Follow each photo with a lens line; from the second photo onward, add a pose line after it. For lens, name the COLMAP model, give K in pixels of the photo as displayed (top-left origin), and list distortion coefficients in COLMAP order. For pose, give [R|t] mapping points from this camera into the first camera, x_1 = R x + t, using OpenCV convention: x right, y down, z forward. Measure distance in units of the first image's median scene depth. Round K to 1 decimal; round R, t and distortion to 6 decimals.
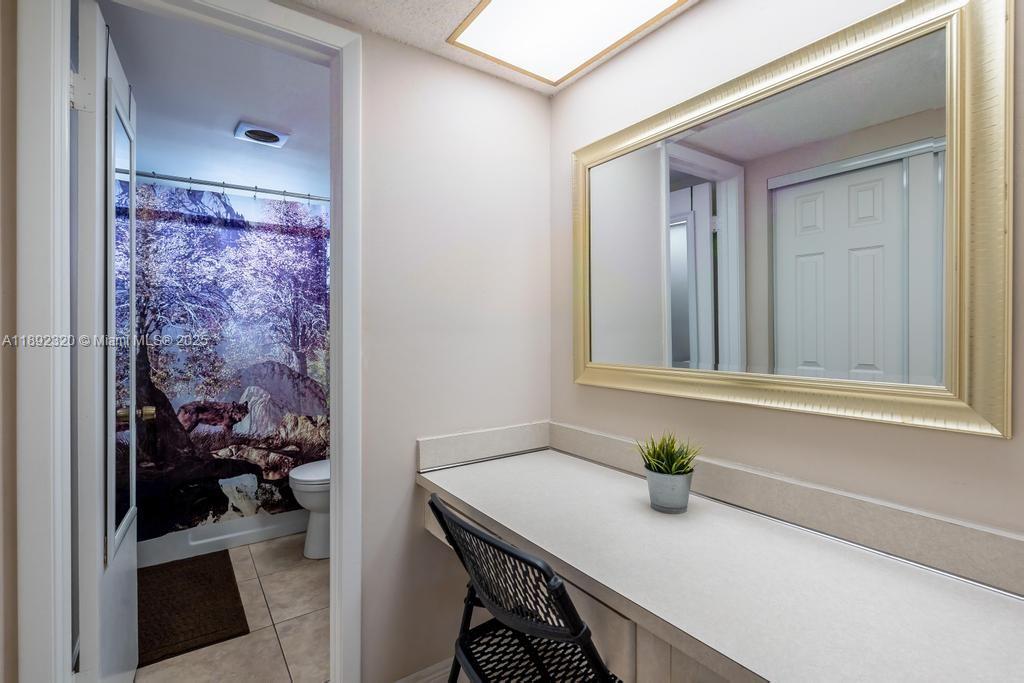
lens RADIAL K [[471.8, 0, 513.9], [0, 471.8, 333.9], [0, 0, 1]] dist [-0.005573, 0.000471]
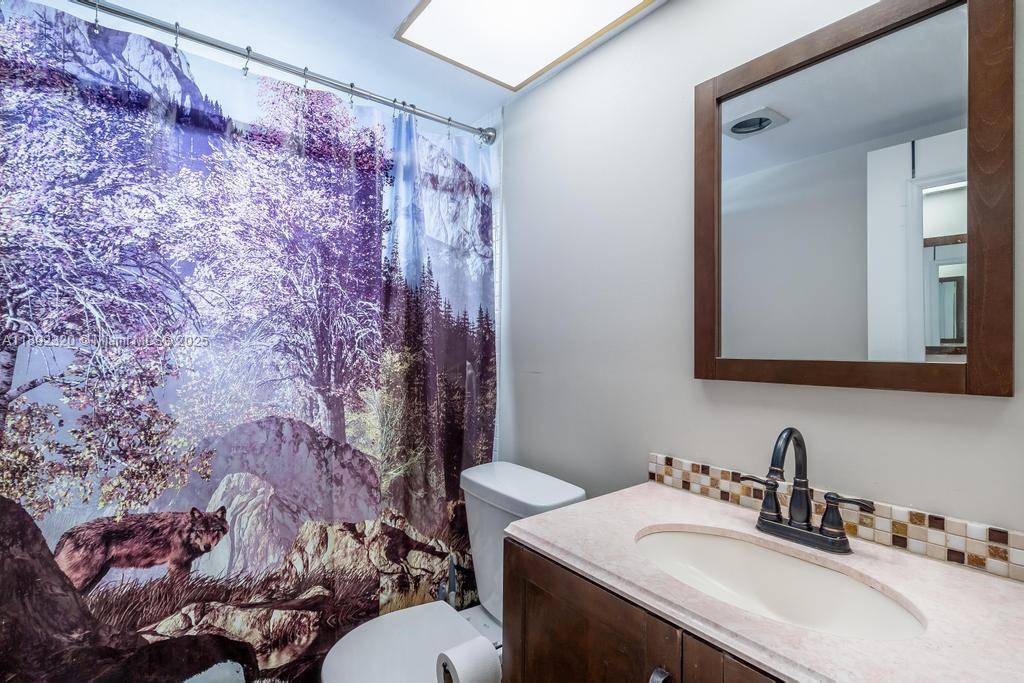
lens RADIAL K [[471.8, 0, 509.4], [0, 471.8, 344.1], [0, 0, 1]] dist [-0.005573, 0.000471]
pose [[0.998198, 0.005127, 0.059784, -0.317855], [-0.004468, 0.999928, -0.011157, -0.011757], [-0.059837, 0.010870, 0.998149, 0.524964]]
